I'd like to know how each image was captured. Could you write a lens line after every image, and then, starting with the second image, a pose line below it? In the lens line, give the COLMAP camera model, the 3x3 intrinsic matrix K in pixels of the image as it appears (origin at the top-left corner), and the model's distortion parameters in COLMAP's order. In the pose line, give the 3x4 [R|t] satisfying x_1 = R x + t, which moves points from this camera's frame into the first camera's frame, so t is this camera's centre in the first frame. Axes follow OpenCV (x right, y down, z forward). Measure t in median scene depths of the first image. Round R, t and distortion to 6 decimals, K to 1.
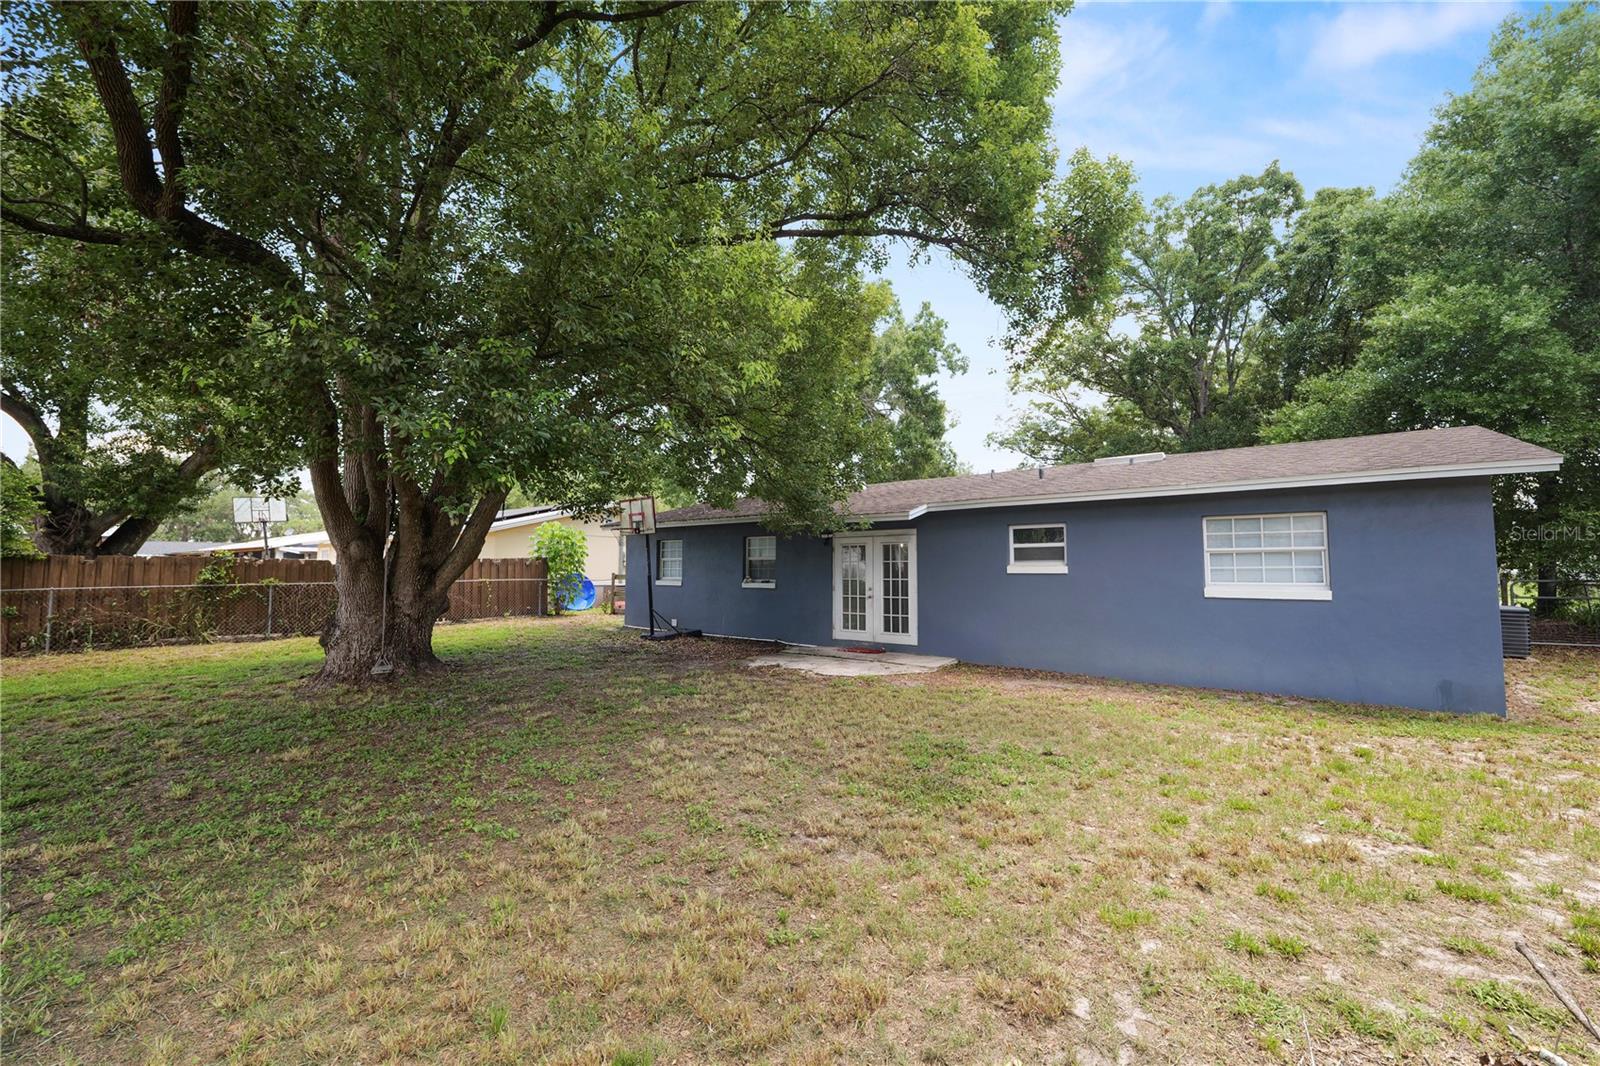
lens RADIAL K [[653.3, 0, 793.7], [0, 653.3, 532.1], [0, 0, 1]] dist [-0.014876, 0.001410]
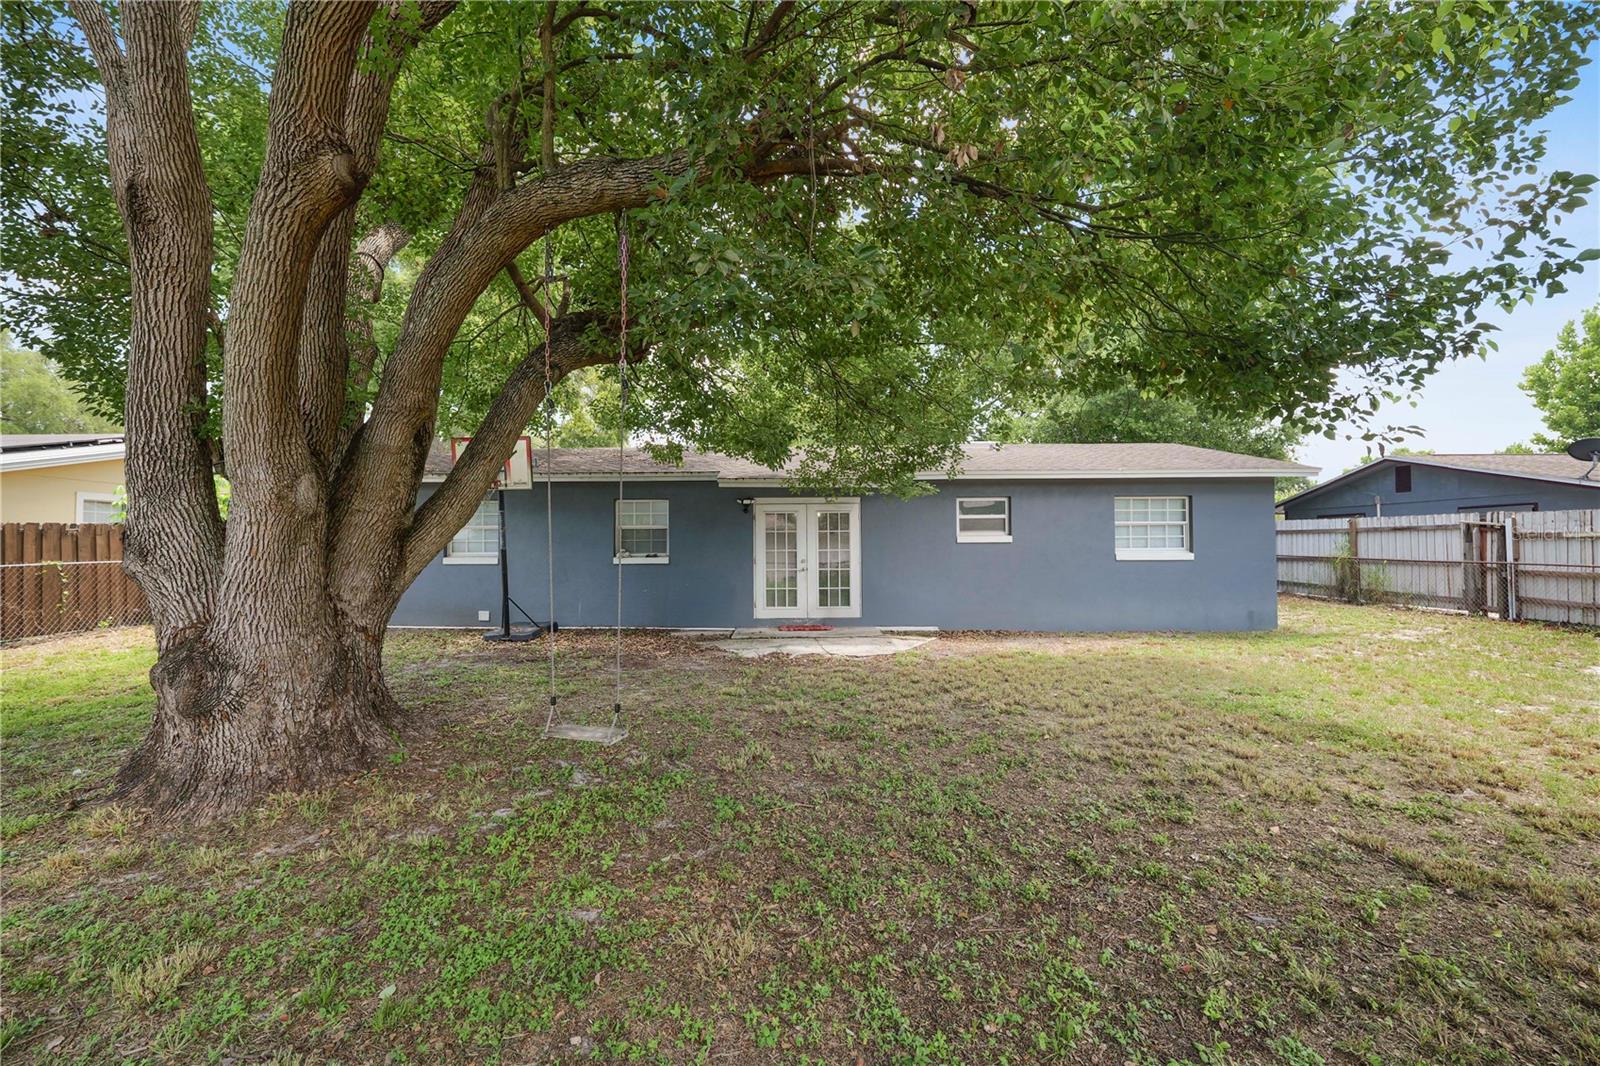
lens RADIAL K [[653.3, 0, 798.4], [0, 653.3, 535.5], [0, 0, 1]] dist [-0.014876, 0.001410]
pose [[0.778204, 0.003446, 0.628002, -0.481851], [-0.030702, 0.998998, 0.032563, 0.022353], [-0.627261, -0.044622, 0.777530, 0.304353]]
